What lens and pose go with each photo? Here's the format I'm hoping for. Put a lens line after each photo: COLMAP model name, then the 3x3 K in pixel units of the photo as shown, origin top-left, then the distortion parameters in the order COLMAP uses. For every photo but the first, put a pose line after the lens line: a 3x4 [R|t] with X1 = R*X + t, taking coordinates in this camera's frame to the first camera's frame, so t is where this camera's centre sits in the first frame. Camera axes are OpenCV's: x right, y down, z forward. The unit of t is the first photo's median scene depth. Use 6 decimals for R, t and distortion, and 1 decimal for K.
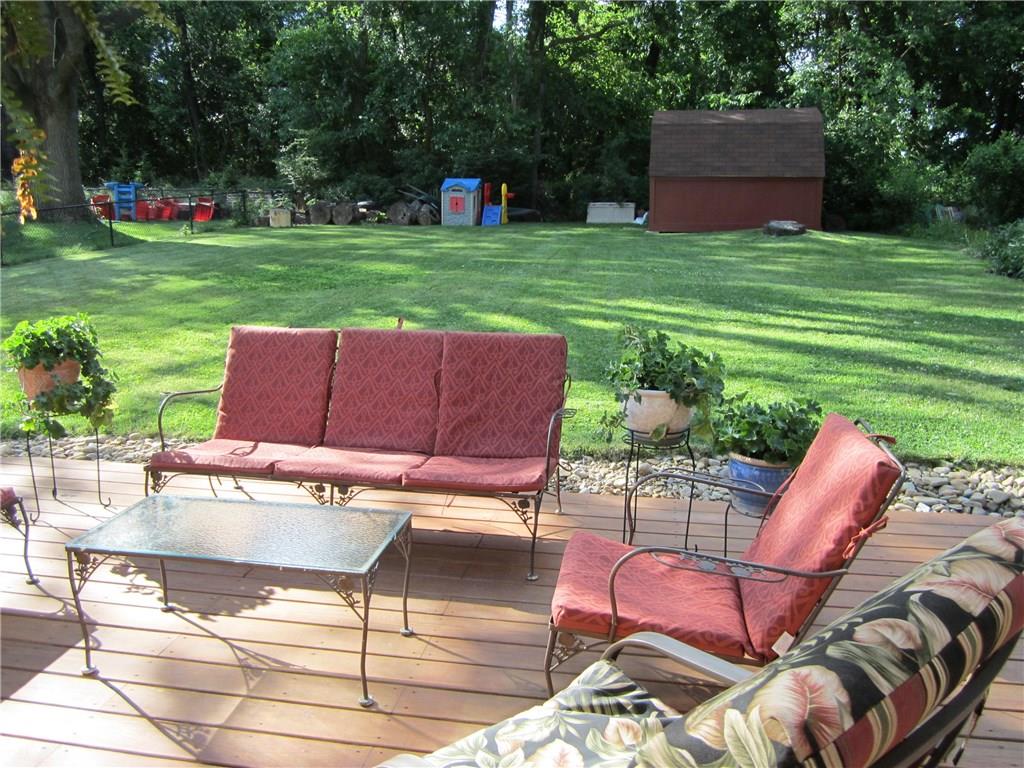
lens RADIAL K [[871.0, 0, 516.1], [0, 871.0, 380.3], [0, 0, 1]] dist [-0.016482, 0.021678]
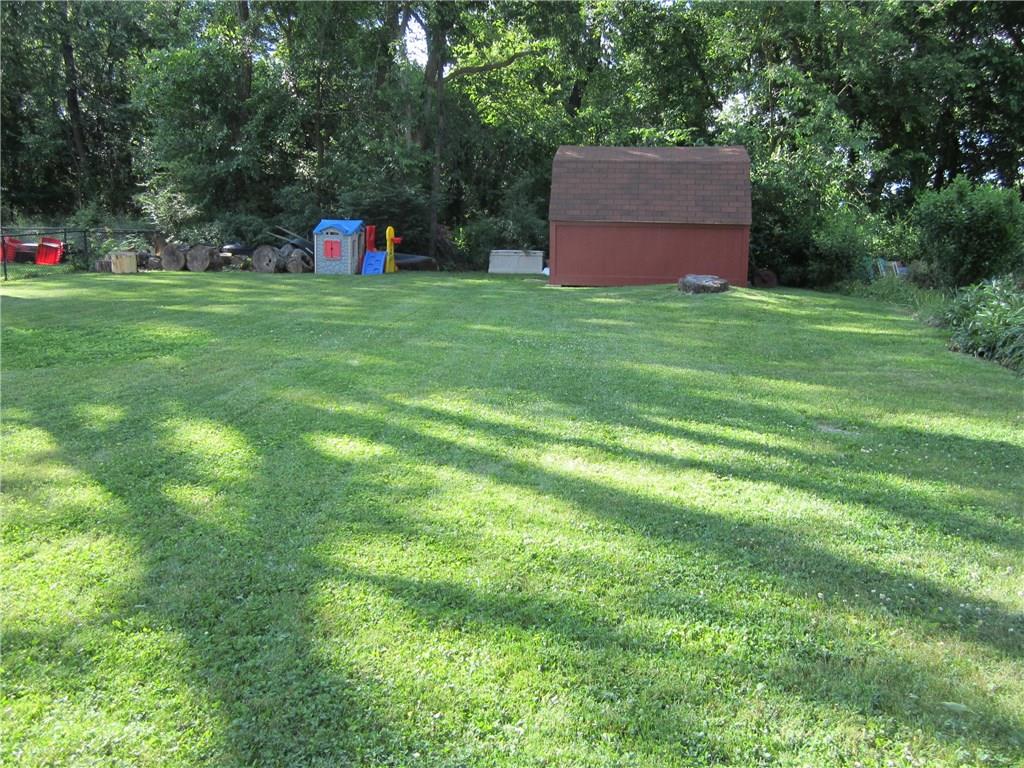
lens RADIAL K [[871.0, 0, 509.9], [0, 871.0, 387.4], [0, 0, 1]] dist [-0.016482, 0.021678]
pose [[0.998569, 0.007840, 0.052910, 0.062418], [-0.005527, 0.999028, -0.043727, -0.029802], [-0.053201, 0.043372, 0.997641, 0.140229]]
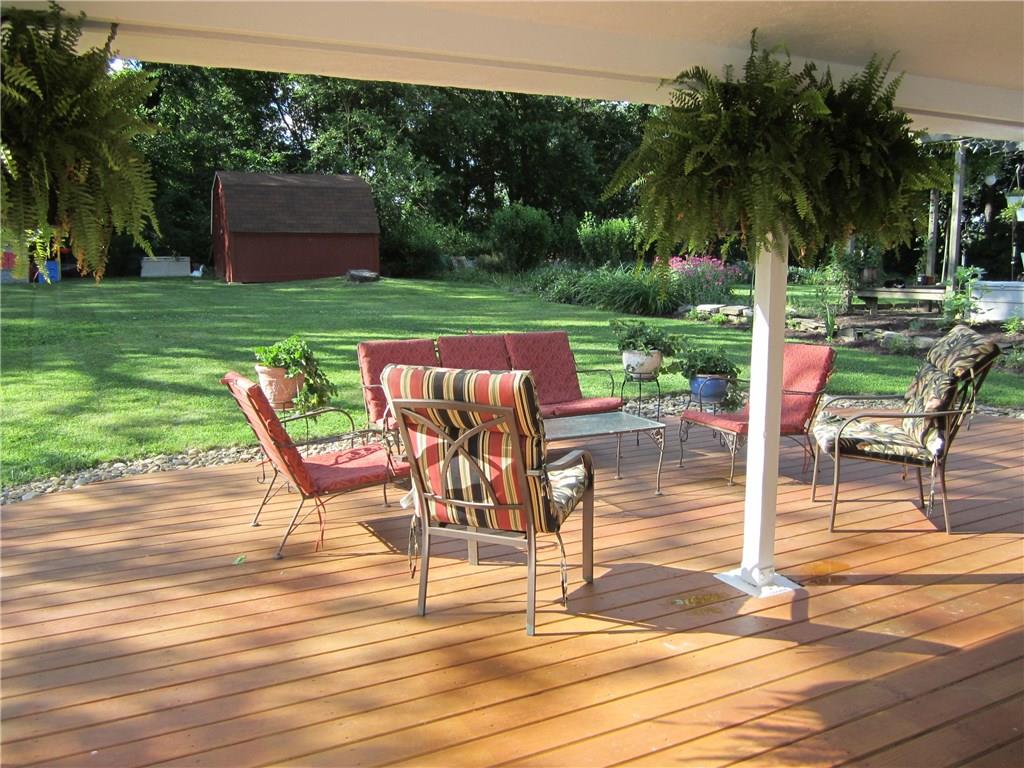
lens RADIAL K [[871.0, 0, 514.2], [0, 871.0, 383.3], [0, 0, 1]] dist [-0.016482, 0.021678]
pose [[0.808042, -0.097172, 0.581056, -0.183450], [0.128598, 0.991612, -0.013003, 0.010414], [-0.574919, 0.085230, 0.813759, -0.060730]]
